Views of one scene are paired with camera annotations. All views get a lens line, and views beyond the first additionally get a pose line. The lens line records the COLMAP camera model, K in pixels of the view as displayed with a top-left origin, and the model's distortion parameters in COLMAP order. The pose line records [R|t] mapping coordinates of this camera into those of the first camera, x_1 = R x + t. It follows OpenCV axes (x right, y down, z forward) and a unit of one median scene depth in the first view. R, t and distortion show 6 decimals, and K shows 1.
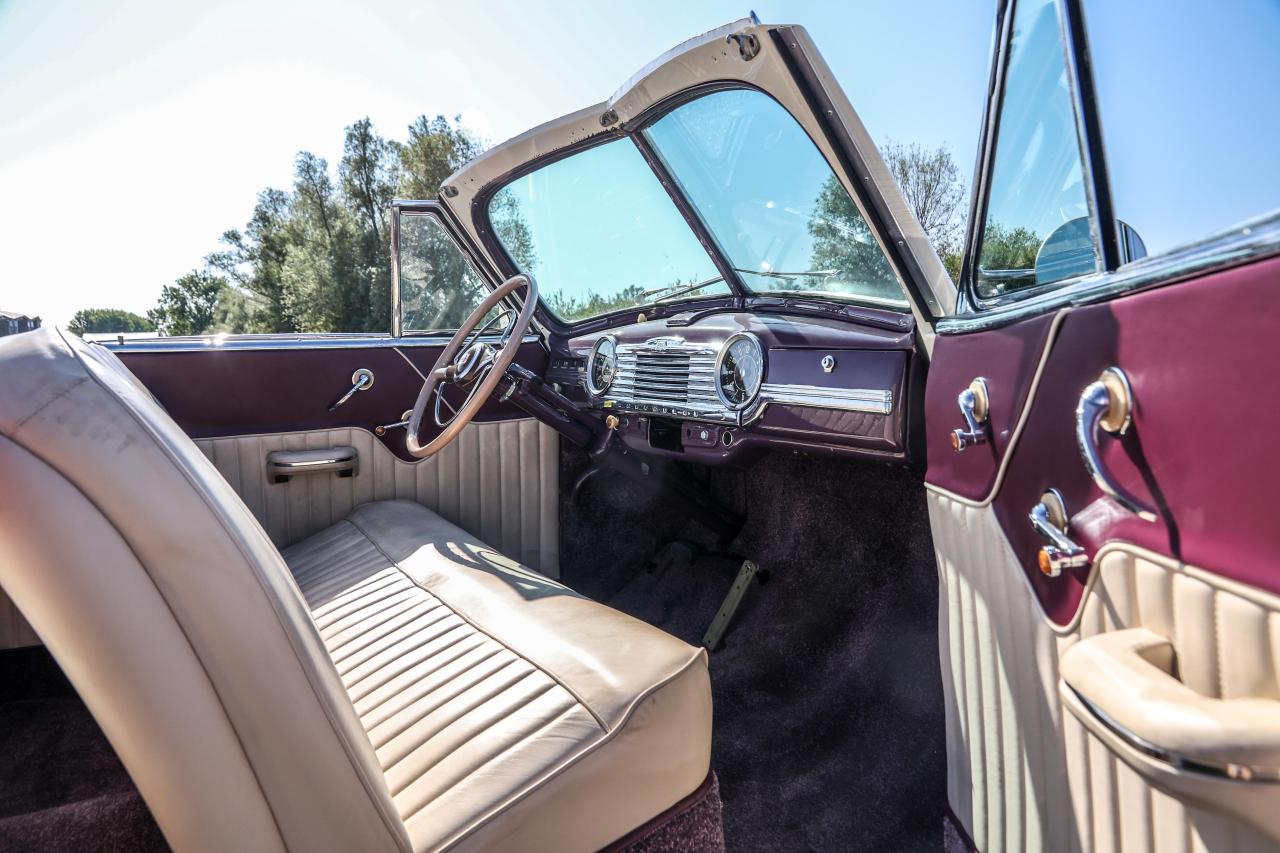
lens RADIAL K [[885.4, 0, 640.0], [0, 885.4, 426.5], [0, 0, 1]] dist [-0.127123, 0.083782]
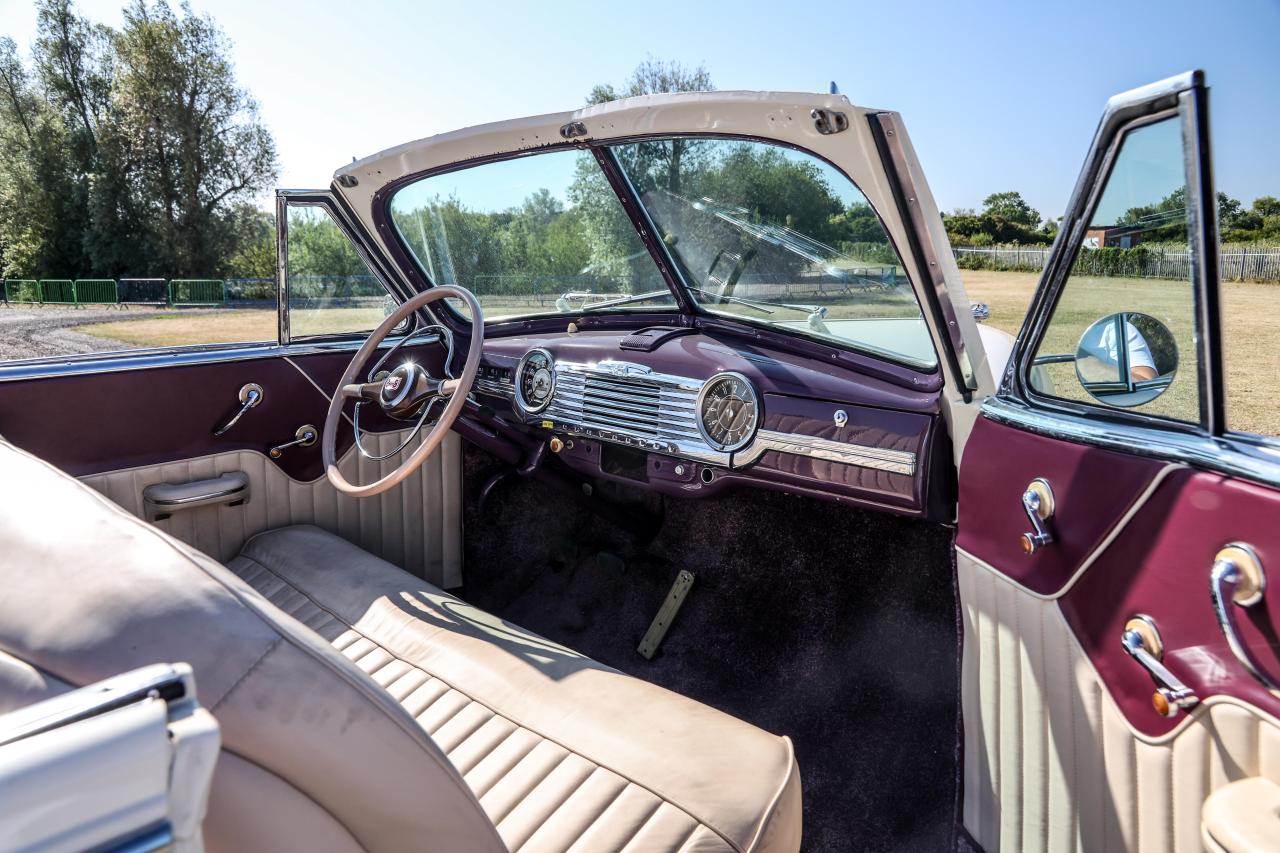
lens RADIAL K [[885.4, 0, 640.0], [0, 885.4, 426.5], [0, 0, 1]] dist [-0.127123, 0.083782]
pose [[0.963518, -0.040927, 0.264496, -0.175097], [0.015053, 0.994962, 0.099119, -0.105373], [-0.267220, -0.091522, 0.959280, 0.059307]]
